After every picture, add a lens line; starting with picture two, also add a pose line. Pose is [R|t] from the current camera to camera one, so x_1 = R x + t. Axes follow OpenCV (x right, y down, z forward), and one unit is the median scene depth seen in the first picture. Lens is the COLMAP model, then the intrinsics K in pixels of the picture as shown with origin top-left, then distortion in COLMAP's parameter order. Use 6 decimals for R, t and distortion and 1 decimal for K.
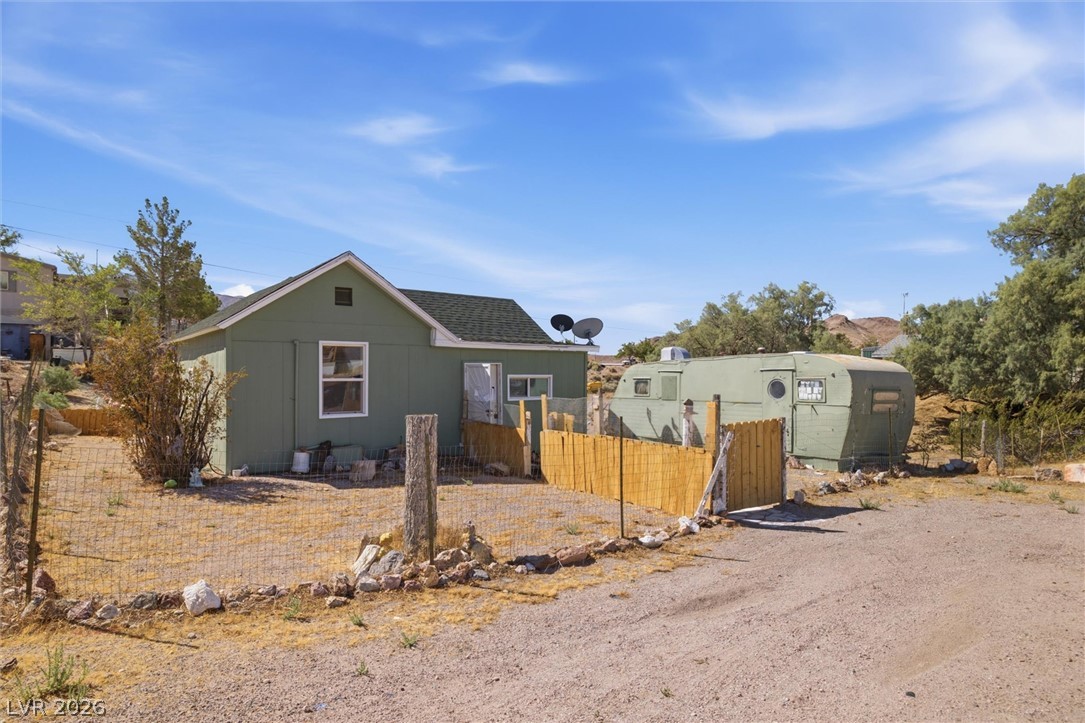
lens RADIAL K [[589.6, 0, 535.8], [0, 589.6, 370.4], [0, 0, 1]] dist [-0.013591, -0.001100]
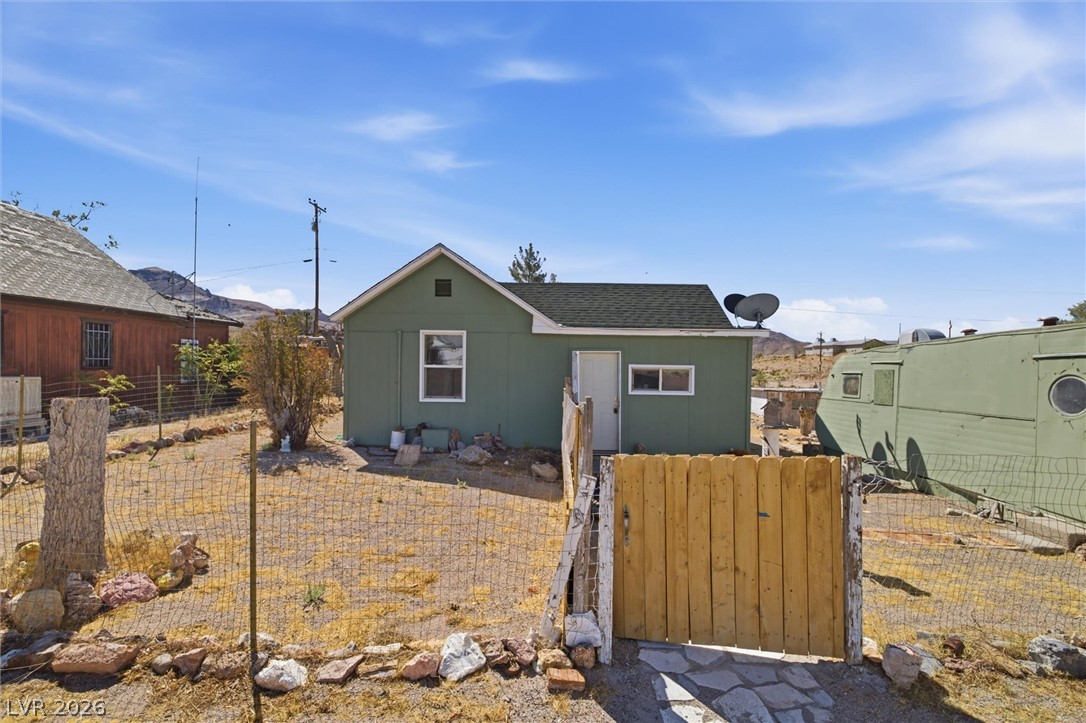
lens RADIAL K [[463.3, 0, 541.5], [0, 463.3, 381.5], [0, 0, 1]] dist [0.003893, -0.000948]
pose [[0.784694, 0.027955, -0.619253, 0.268791], [-0.011027, 0.999454, 0.031145, 0.011567], [0.619786, -0.017611, 0.784574, 0.365817]]
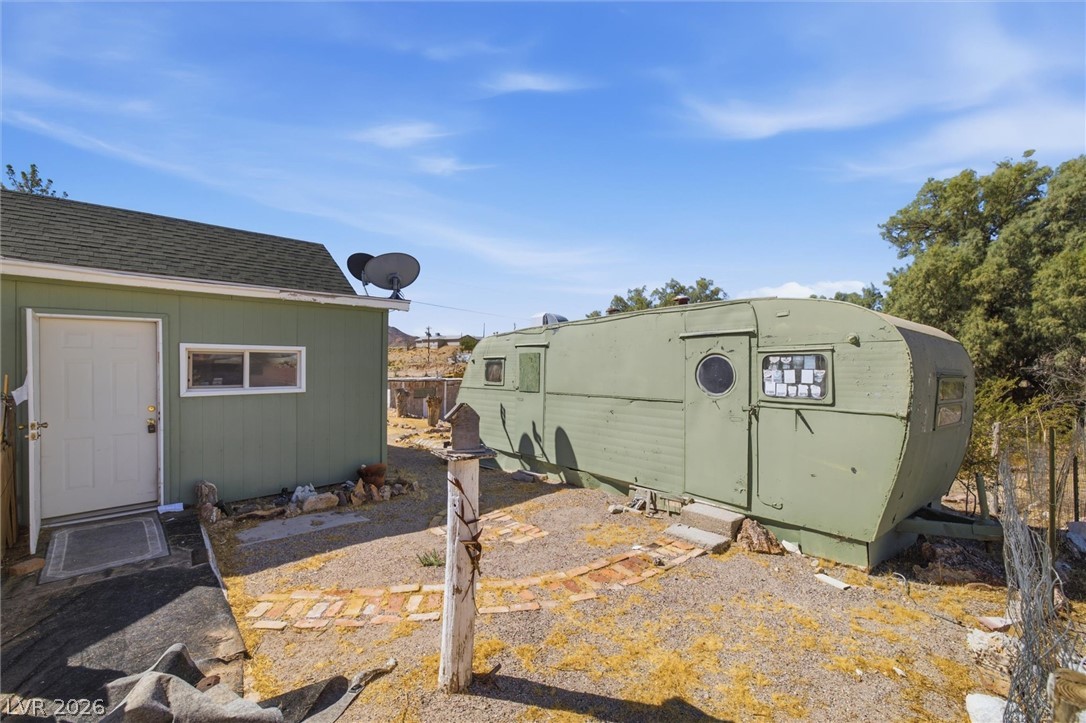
lens RADIAL K [[463.3, 0, 538.3], [0, 463.3, 362.8], [0, 0, 1]] dist [0.003893, -0.000948]
pose [[0.994124, 0.004511, 0.108153, 0.199039], [-0.004777, 0.999986, 0.002205, 0.019966], [-0.108142, -0.002709, 0.994132, 0.566052]]
